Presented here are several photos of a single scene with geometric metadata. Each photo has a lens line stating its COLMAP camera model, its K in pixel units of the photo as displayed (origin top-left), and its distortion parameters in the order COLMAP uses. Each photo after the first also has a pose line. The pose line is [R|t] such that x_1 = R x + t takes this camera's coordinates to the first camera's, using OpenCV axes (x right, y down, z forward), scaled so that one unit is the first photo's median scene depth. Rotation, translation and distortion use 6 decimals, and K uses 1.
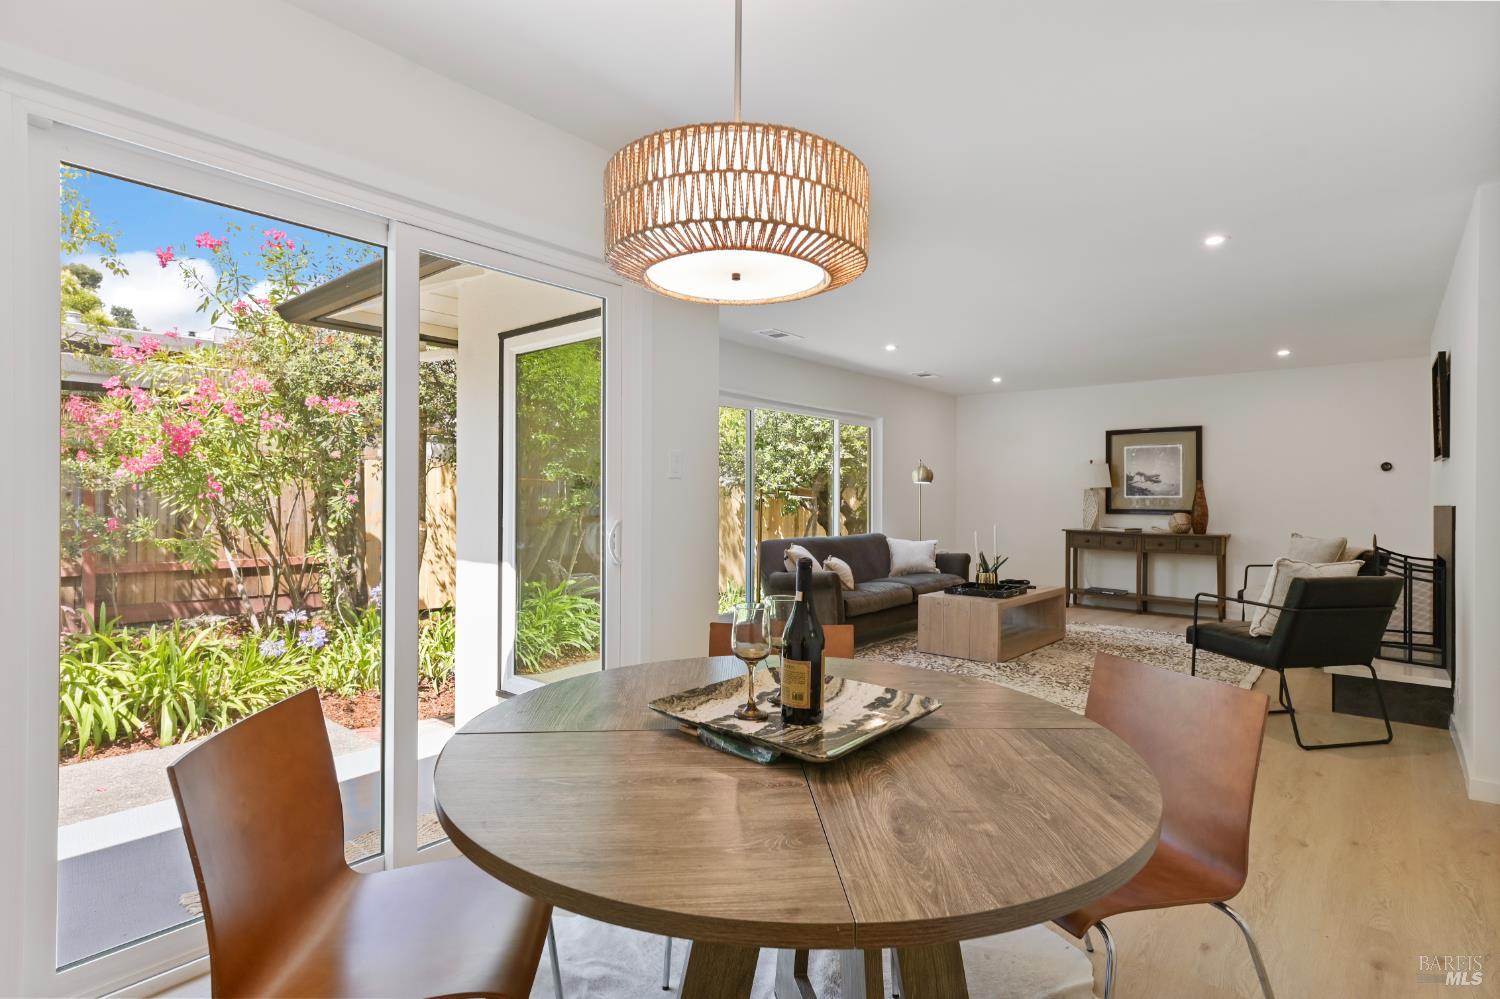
lens RADIAL K [[758.3, 0, 752.6], [0, 758.3, 499.5], [0, 0, 1]] dist [-0.000236, -0.000609]
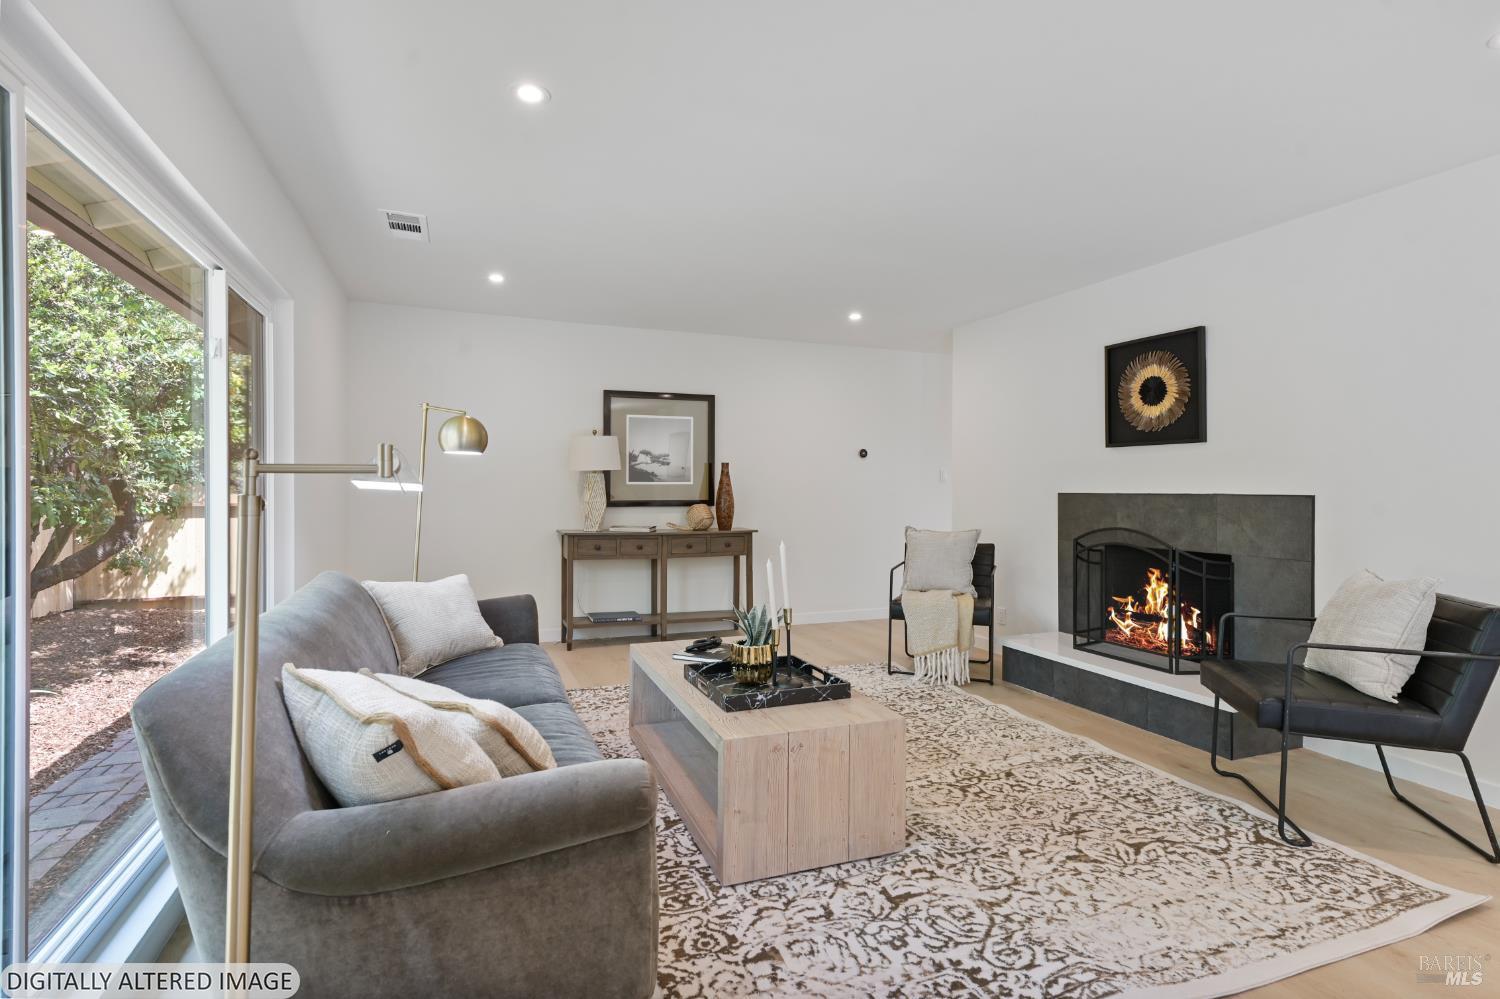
lens RADIAL K [[734.5, 0, 745.7], [0, 734.5, 484.3], [0, 0, 1]] dist [0.013286, -0.000387]
pose [[0.476867, -0.001859, 0.878974, -0.079483], [0.001382, 0.999998, 0.001365, -0.003553], [-0.878974, 0.000564, 0.476869, 0.600164]]
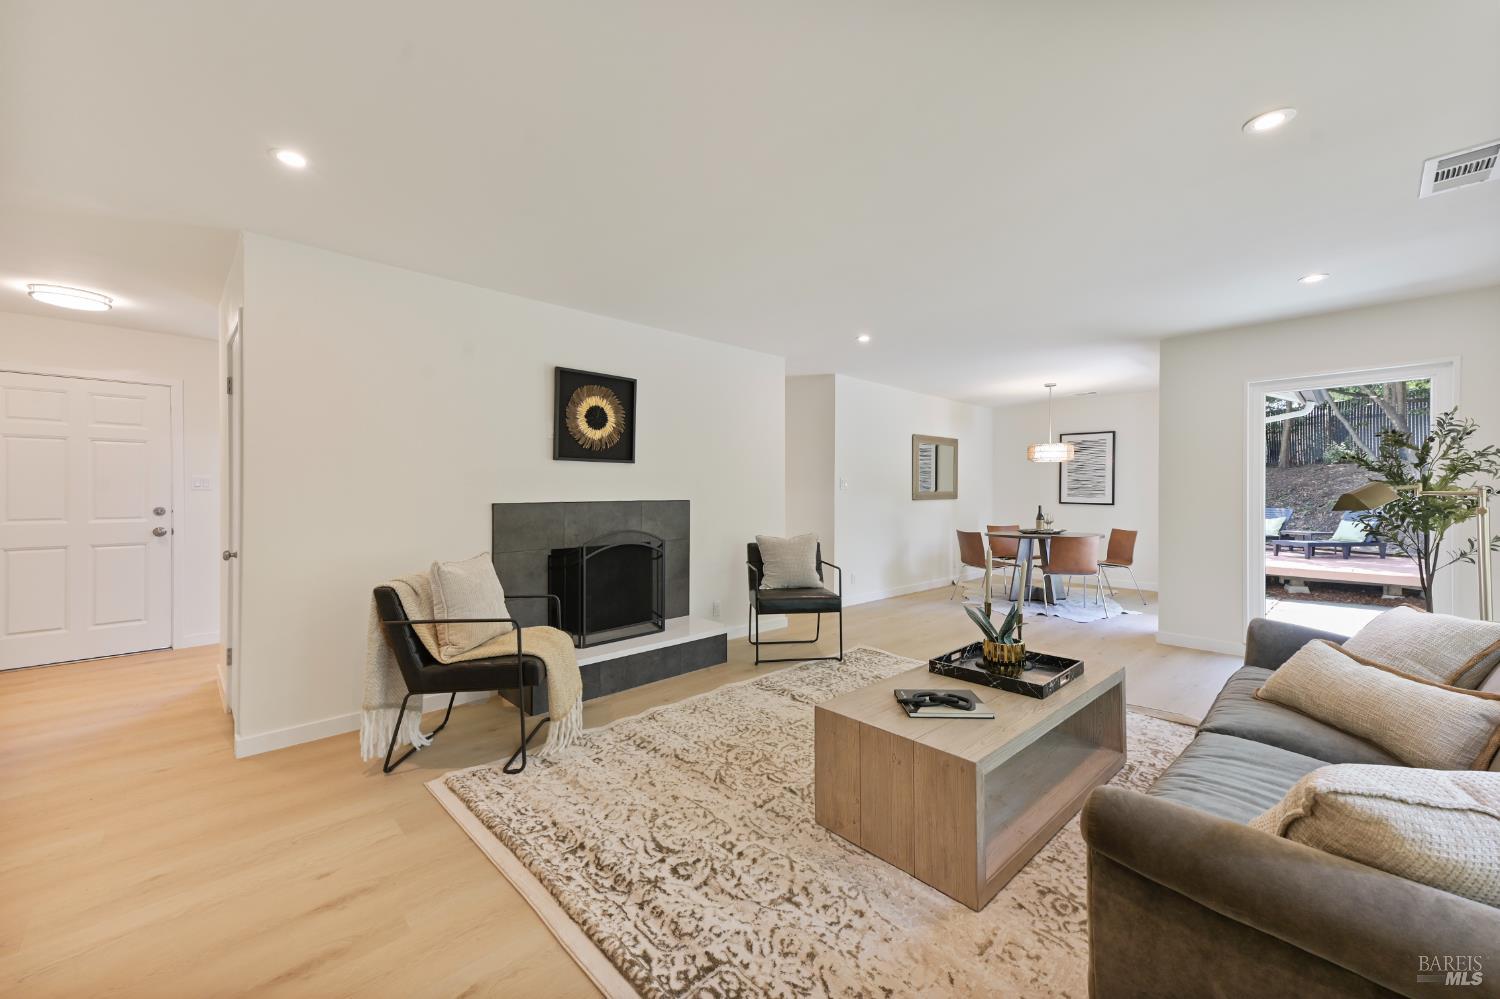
lens RADIAL K [[596.0, 0, 741.2], [0, 596.0, 491.4], [0, 0, 1]] dist [0.001272, -0.000039]
pose [[-0.993697, 0.005628, 0.111961, 0.350781], [0.004977, 0.999969, -0.006097, -0.000917], [-0.111992, -0.005501, -0.993694, 1.112161]]
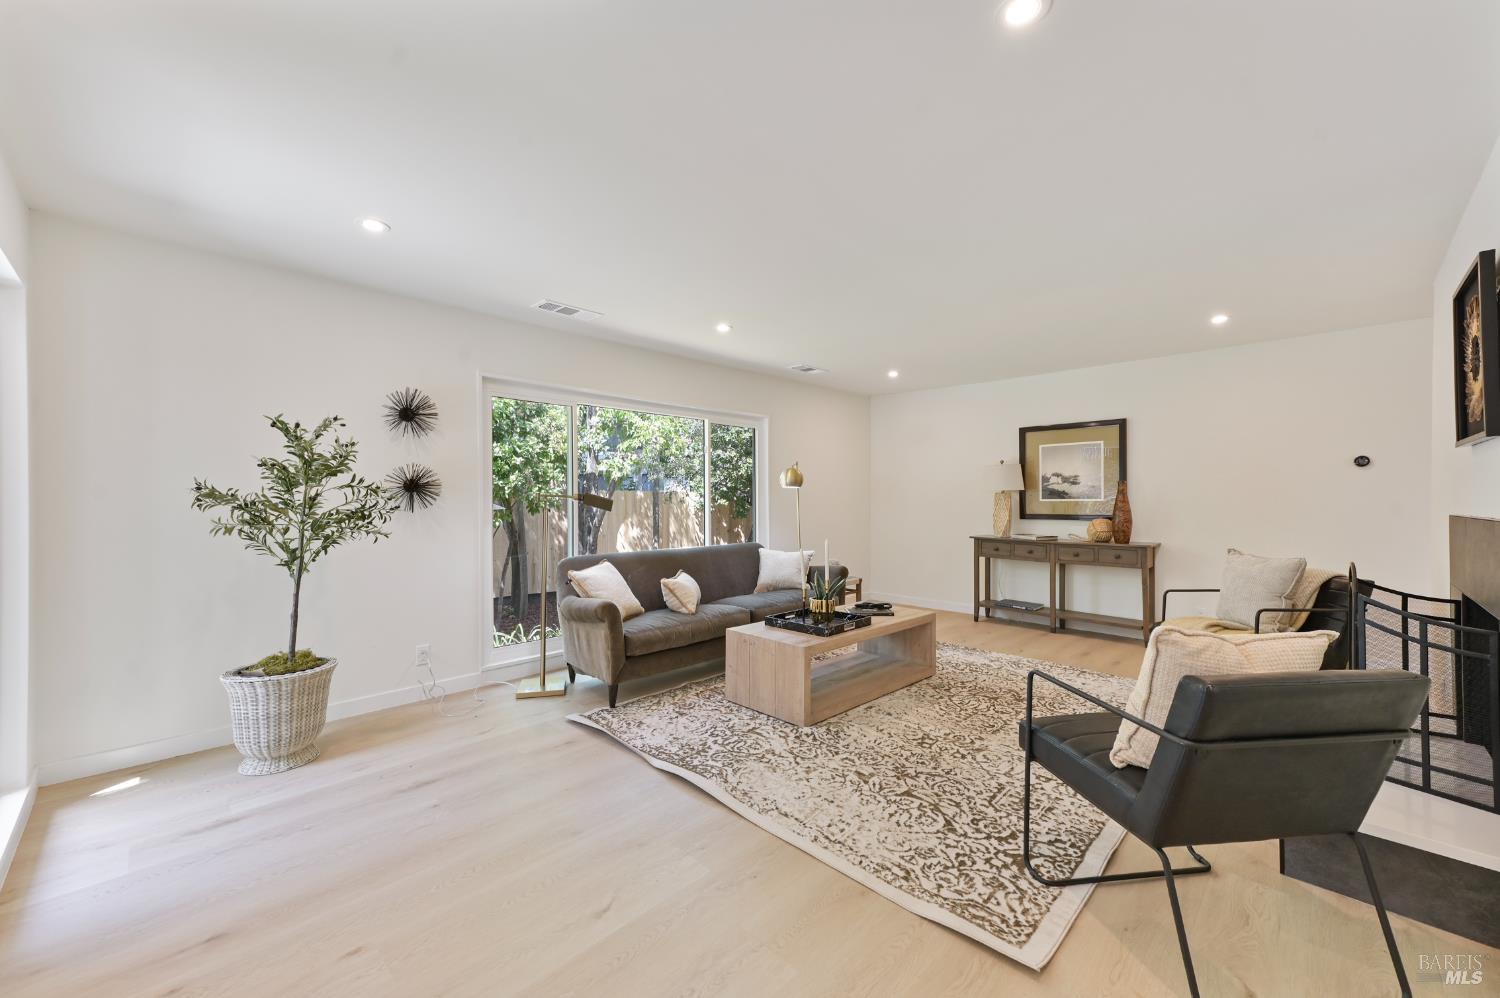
lens RADIAL K [[594.7, 0, 747.4], [0, 594.7, 504.9], [0, 0, 1]] dist [0.004231, 0.000469]
pose [[0.995785, -0.007096, -0.091442, 0.222280], [0.007824, 0.999940, 0.007608, -0.006614], [0.091382, -0.008291, 0.995781, 0.279526]]
